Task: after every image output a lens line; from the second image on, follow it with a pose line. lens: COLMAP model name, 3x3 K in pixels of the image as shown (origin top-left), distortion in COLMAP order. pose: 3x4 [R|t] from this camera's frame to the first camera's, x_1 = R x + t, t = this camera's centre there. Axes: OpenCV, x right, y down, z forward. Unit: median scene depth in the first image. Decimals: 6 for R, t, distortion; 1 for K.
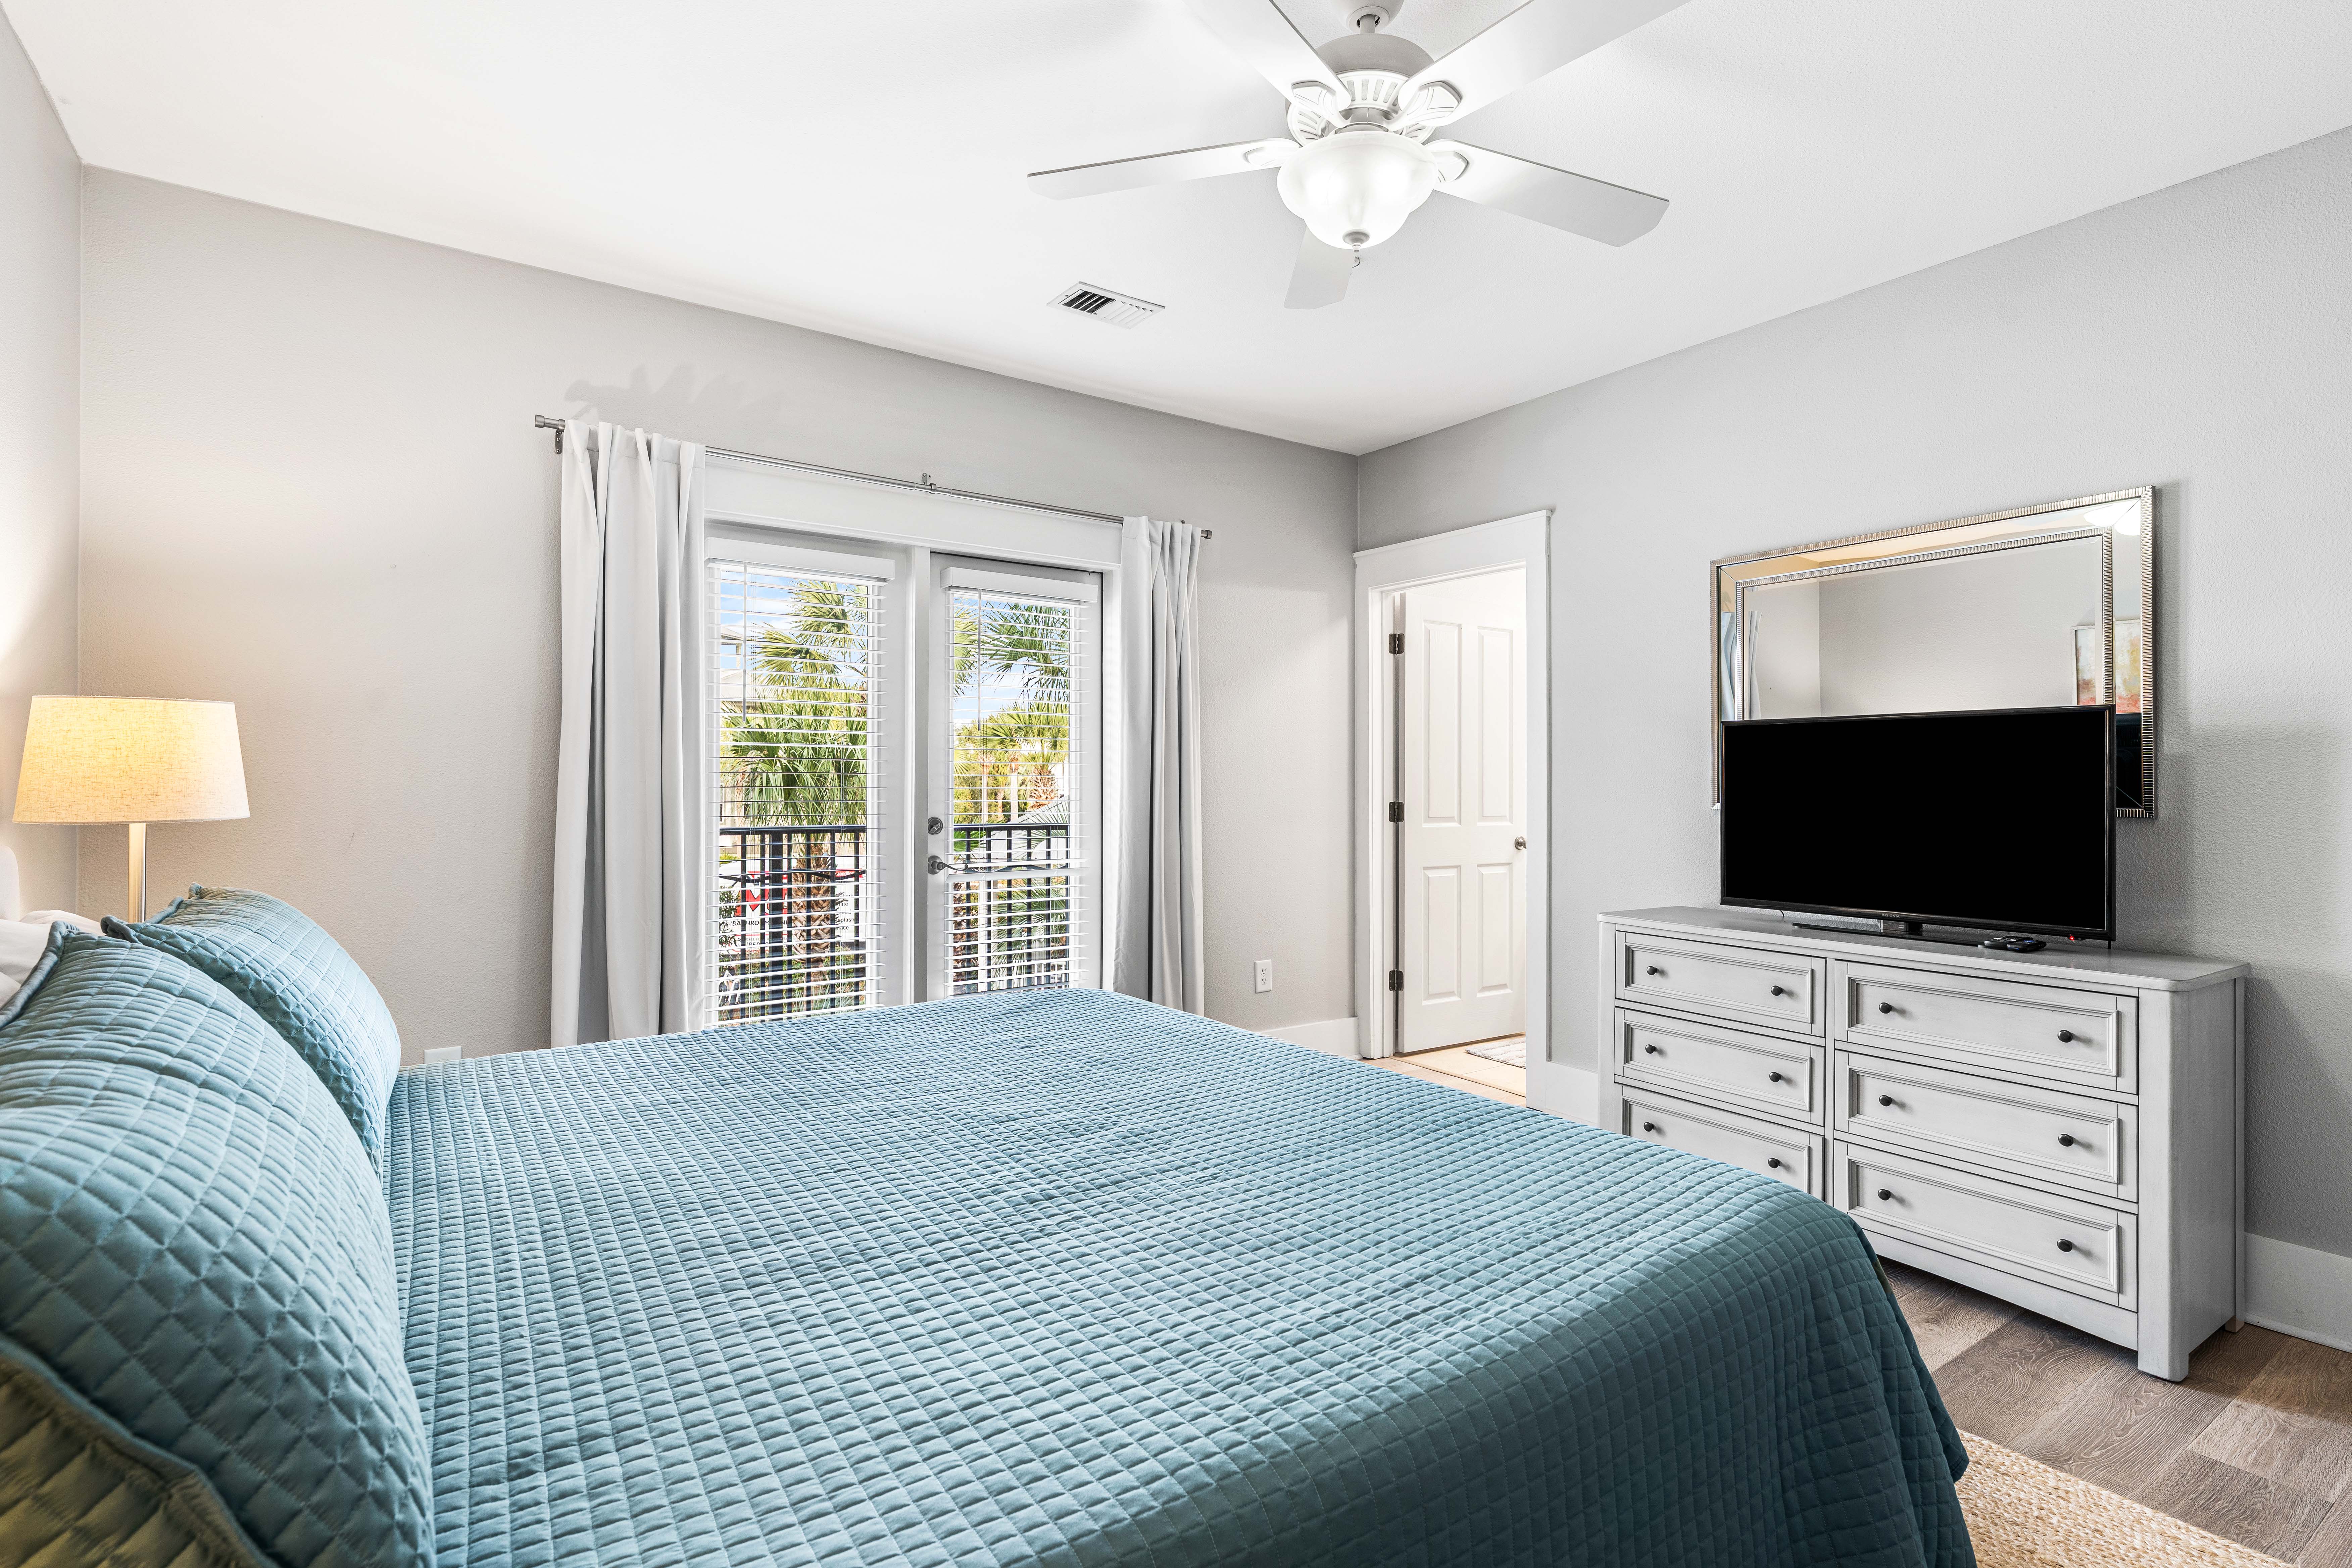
lens RADIAL K [[1094.1, 0, 1176.3], [0, 1094.1, 790.8], [0, 0, 1]] dist [0.000529, -0.000123]
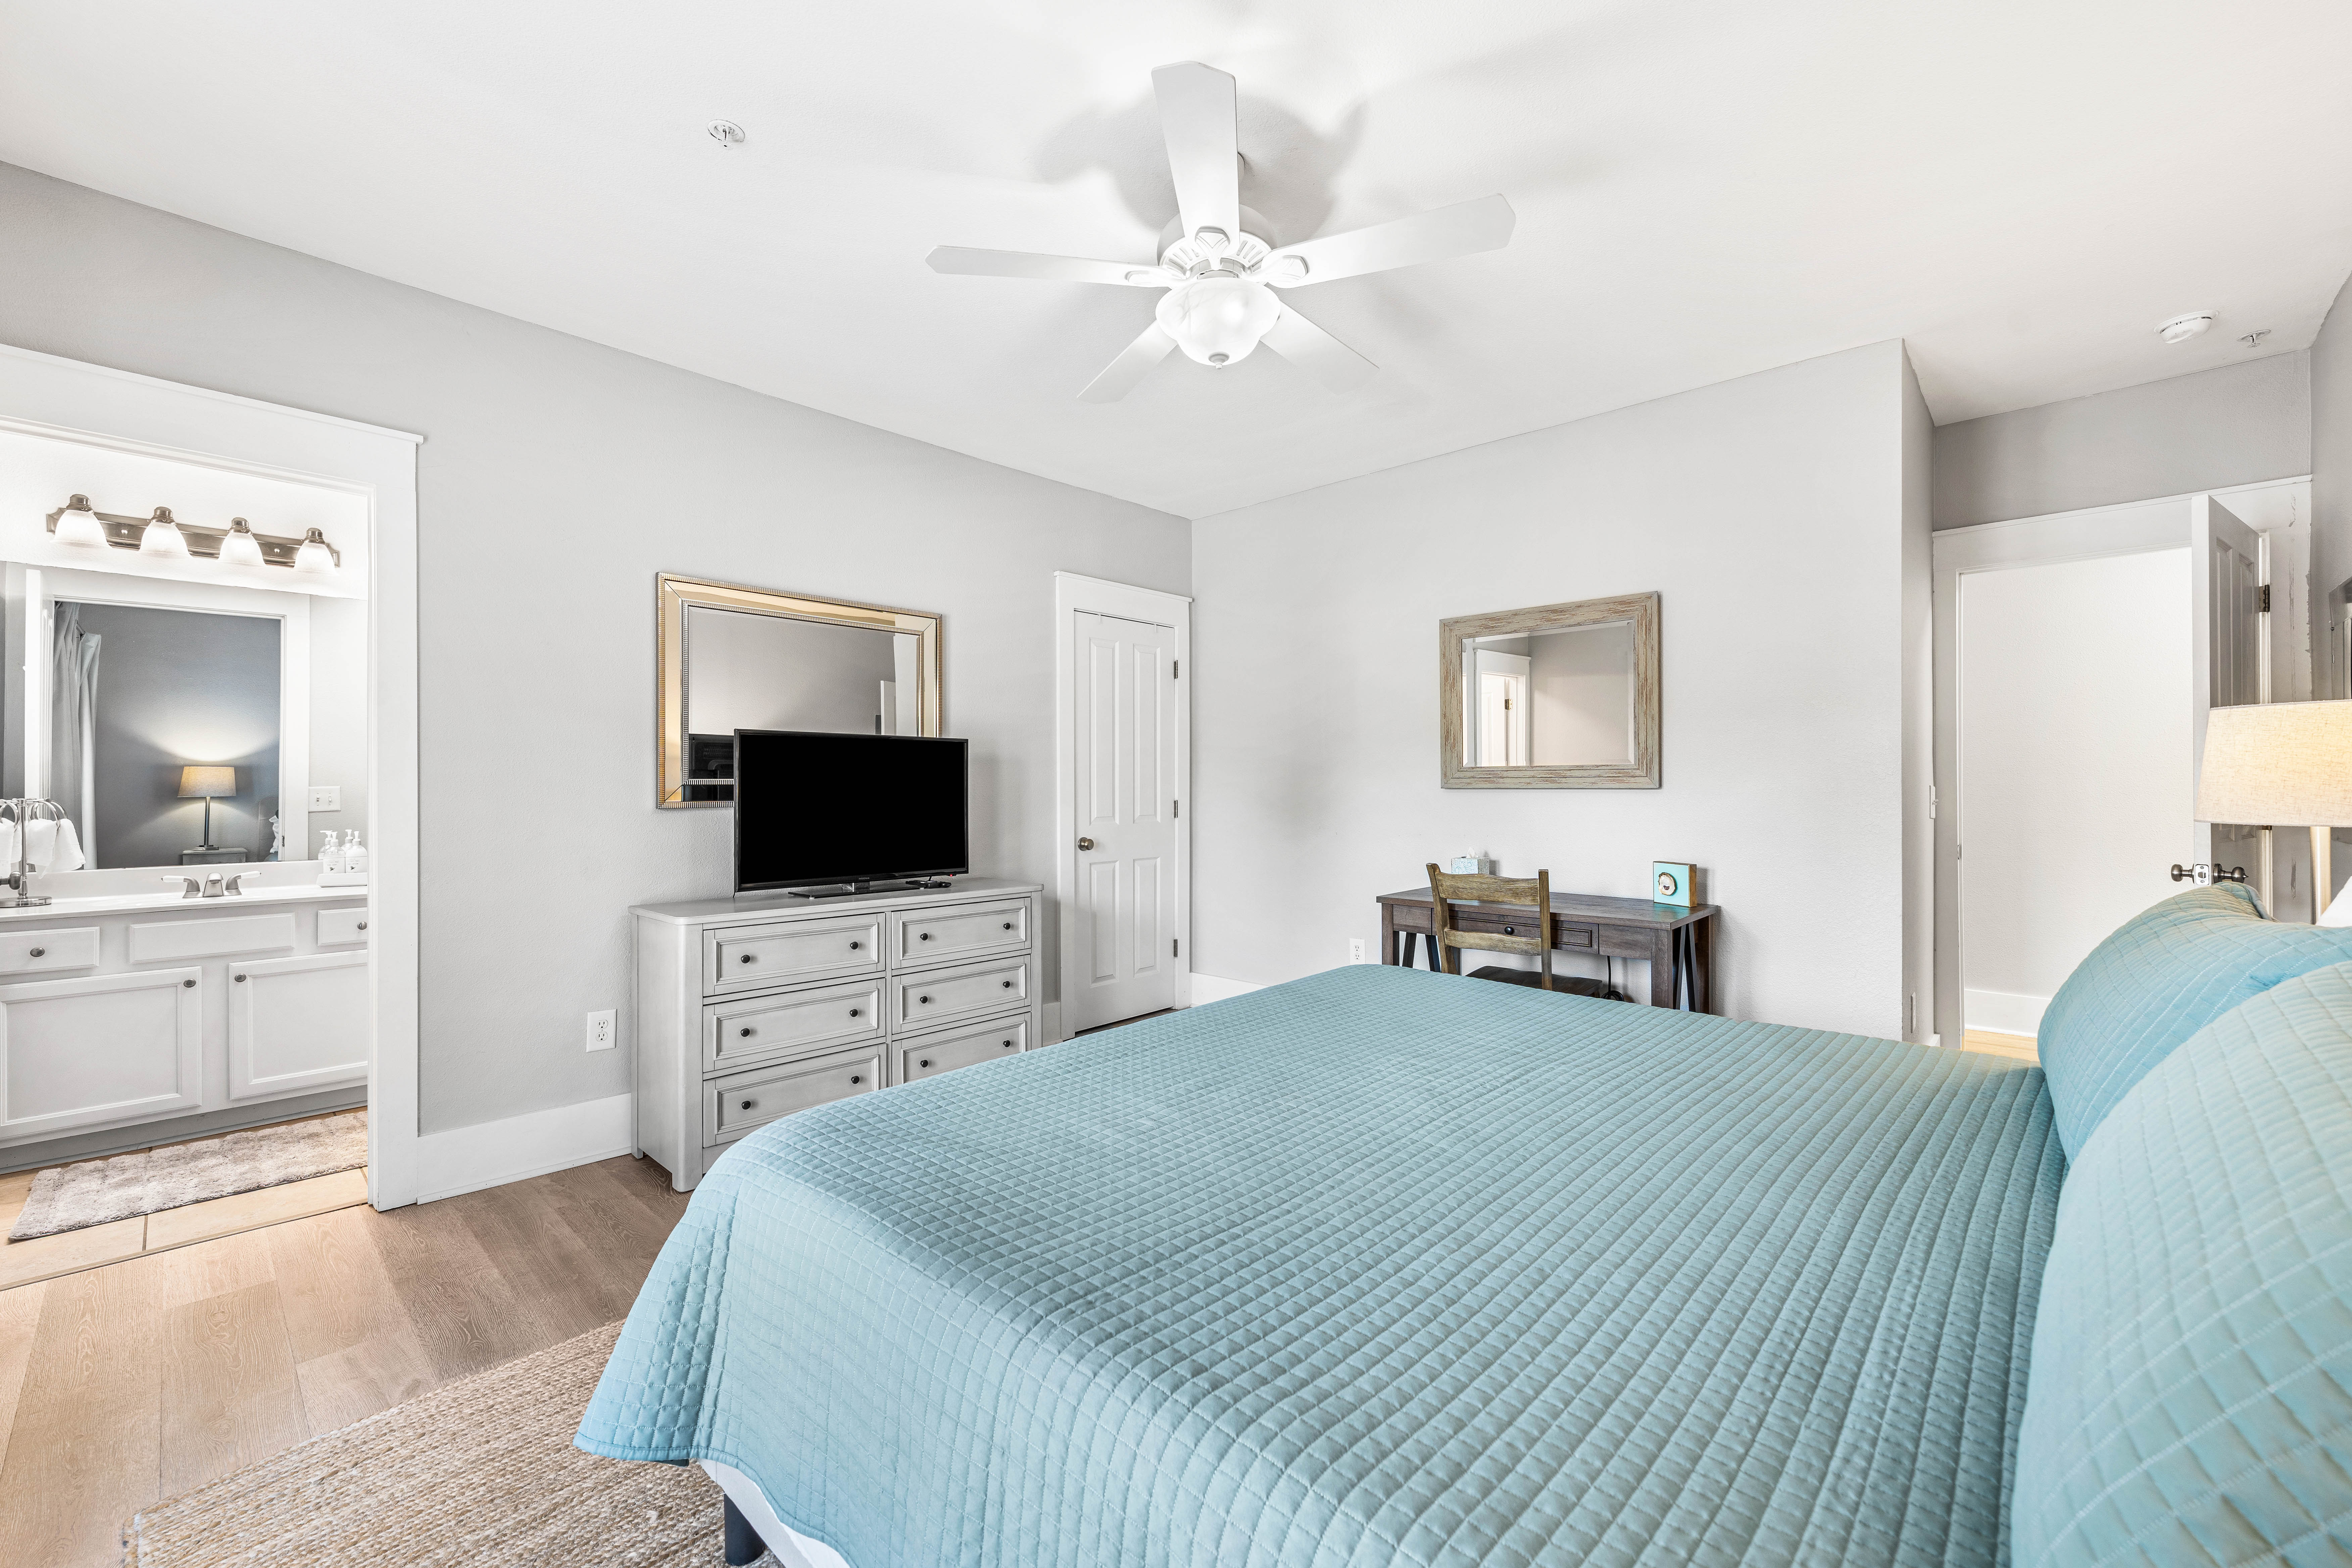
lens RADIAL K [[928.2, 0, 1176.0], [0, 928.2, 779.5], [0, 0, 1]] dist [0.000908, 0.000003]
pose [[-0.201978, 0.001708, 0.979389, -0.589849], [0.003994, 0.999992, -0.000920, -0.009695], [-0.979382, 0.003726, -0.201983, 0.840138]]
